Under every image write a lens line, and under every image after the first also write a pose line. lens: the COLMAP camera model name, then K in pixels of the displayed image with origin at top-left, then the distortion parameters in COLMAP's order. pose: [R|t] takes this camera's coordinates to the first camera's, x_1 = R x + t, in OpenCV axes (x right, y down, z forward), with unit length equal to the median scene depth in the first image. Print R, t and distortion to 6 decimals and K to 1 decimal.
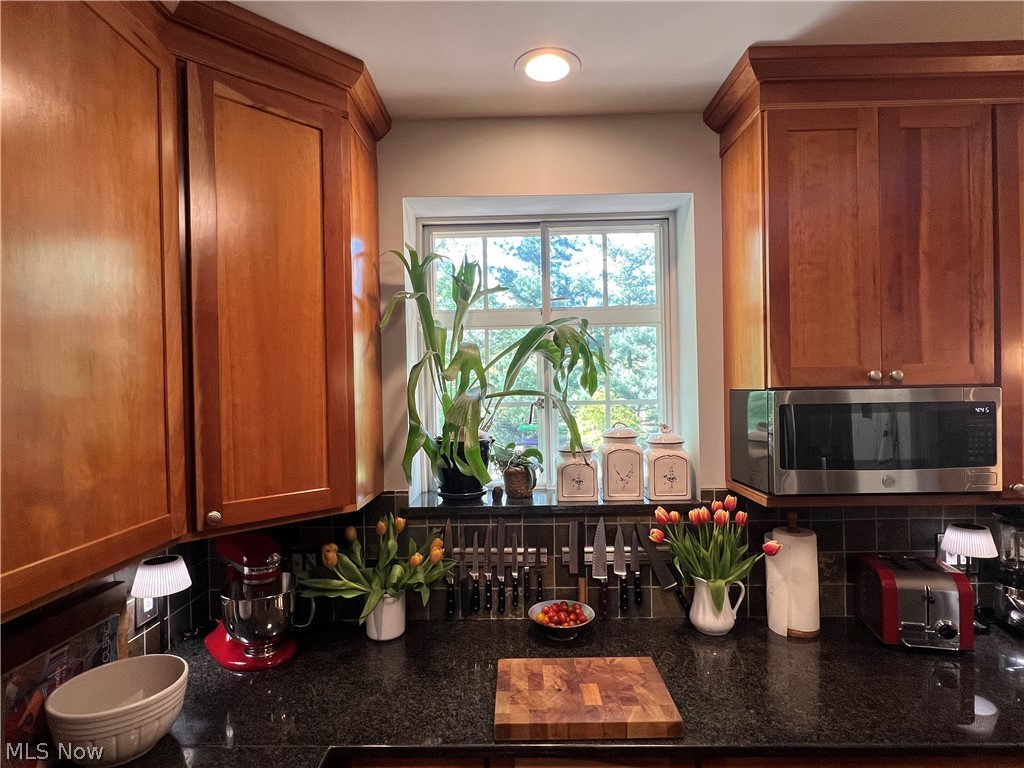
lens RADIAL K [[545.1, 0, 515.0], [0, 545.1, 392.1], [0, 0, 1]] dist [-0.002017, -0.000050]
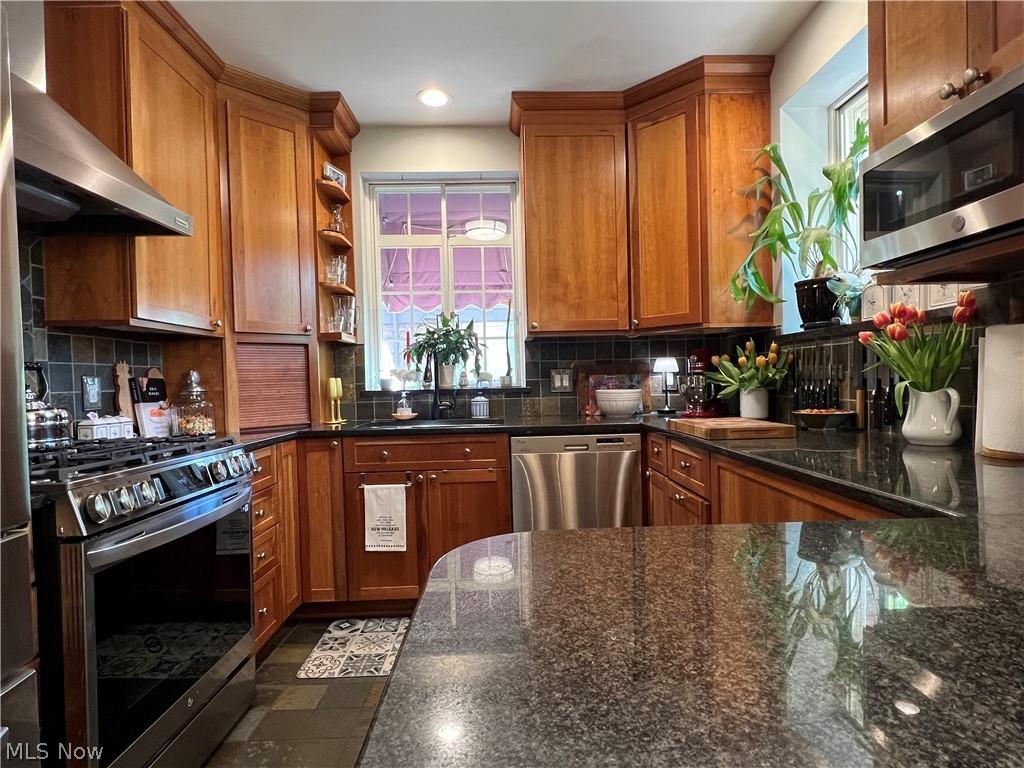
lens RADIAL K [[545.1, 0, 515.0], [0, 545.1, 392.1], [0, 0, 1]] dist [-0.002017, -0.000050]
pose [[0.049601, 0.035823, -0.998126, 1.244990], [0.016979, 0.999182, 0.036705, 0.315611], [0.998625, -0.018768, 0.048952, 0.288145]]
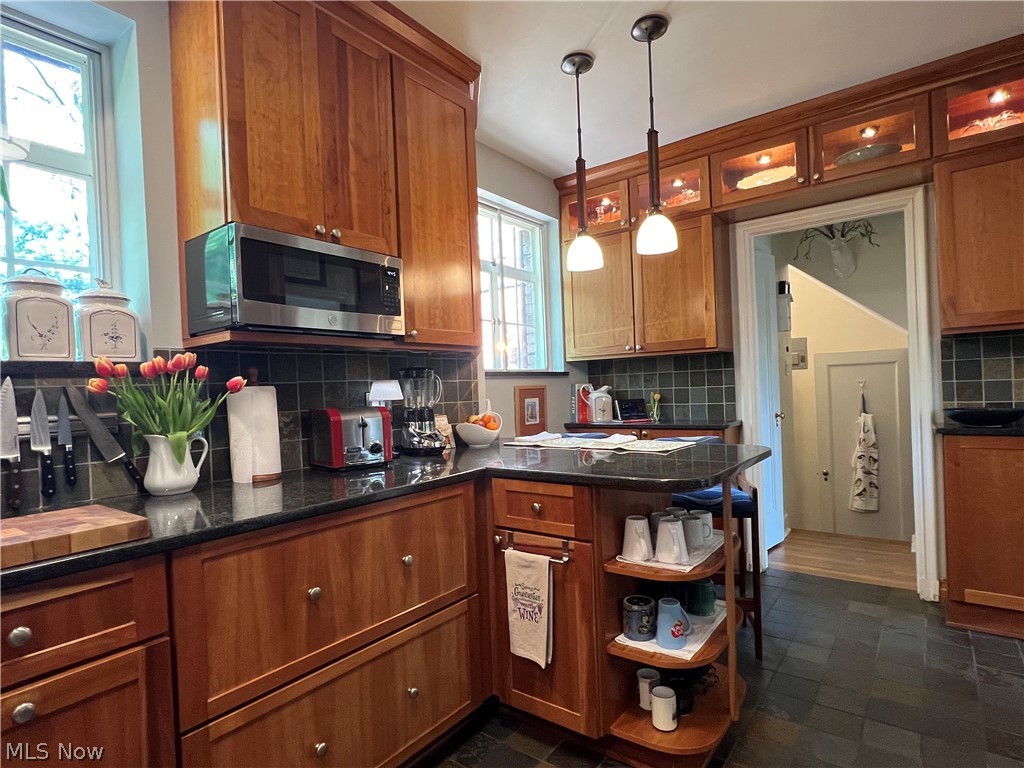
lens RADIAL K [[545.1, 0, 515.0], [0, 545.1, 392.1], [0, 0, 1]] dist [-0.002017, -0.000050]
pose [[0.586962, -0.011319, 0.809536, -0.043895], [0.033926, 0.999368, -0.010625, 0.303918], [-0.808904, 0.033701, 0.586975, -0.018506]]
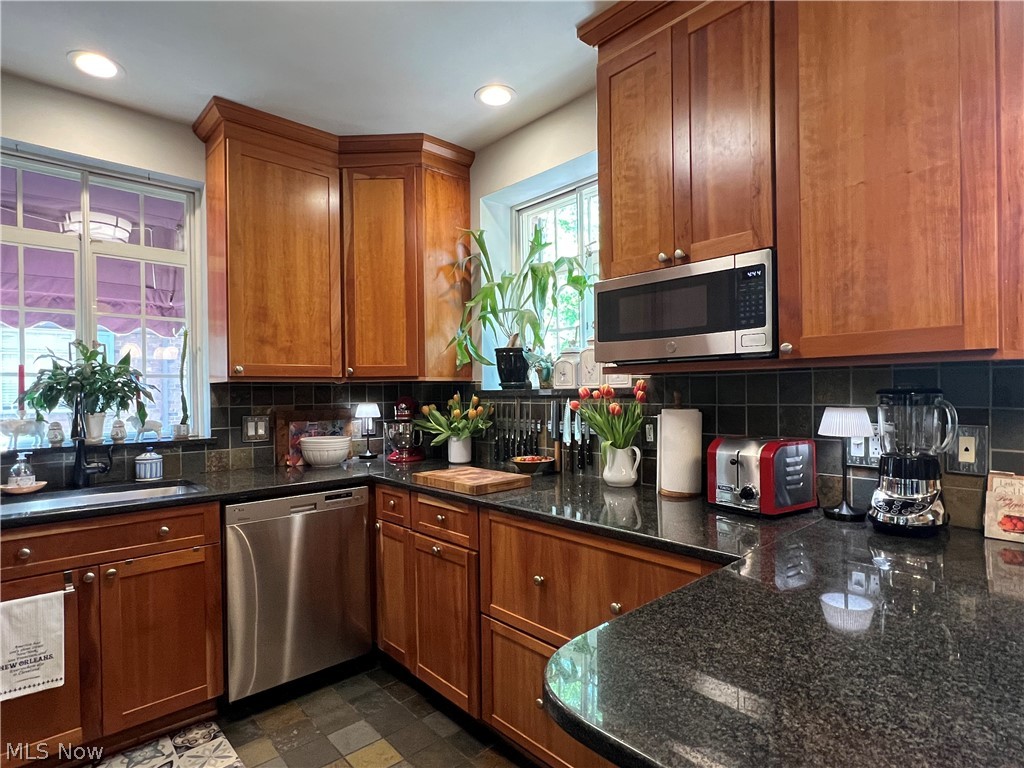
lens RADIAL K [[545.1, 0, 515.0], [0, 545.1, 392.1], [0, 0, 1]] dist [-0.002017, -0.000050]
pose [[0.691303, 0.009731, -0.722499, 1.126992], [-0.003718, 0.999944, 0.009910, 0.216526], [0.722555, -0.004165, 0.691301, -0.038787]]
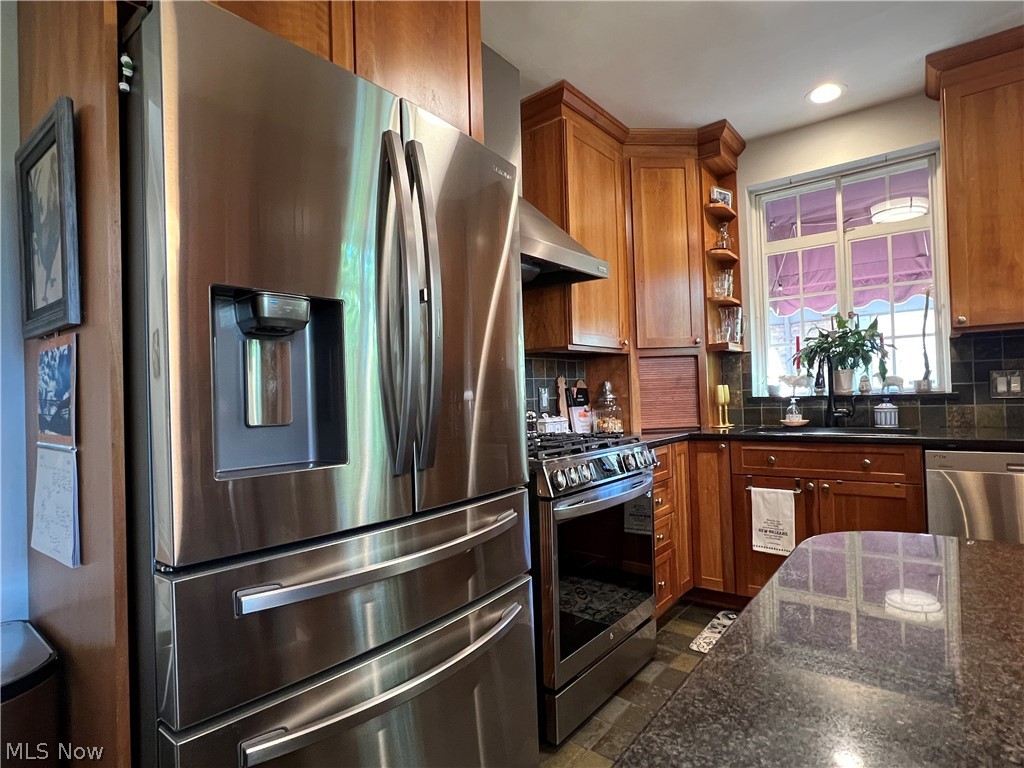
lens RADIAL K [[545.1, 0, 515.0], [0, 545.1, 392.1], [0, 0, 1]] dist [-0.002017, -0.000050]
pose [[-0.590955, 0.031511, -0.806089, 1.401671], [0.038266, 0.999207, 0.011007, 0.300892], [0.805796, -0.024341, -0.591692, 0.330979]]
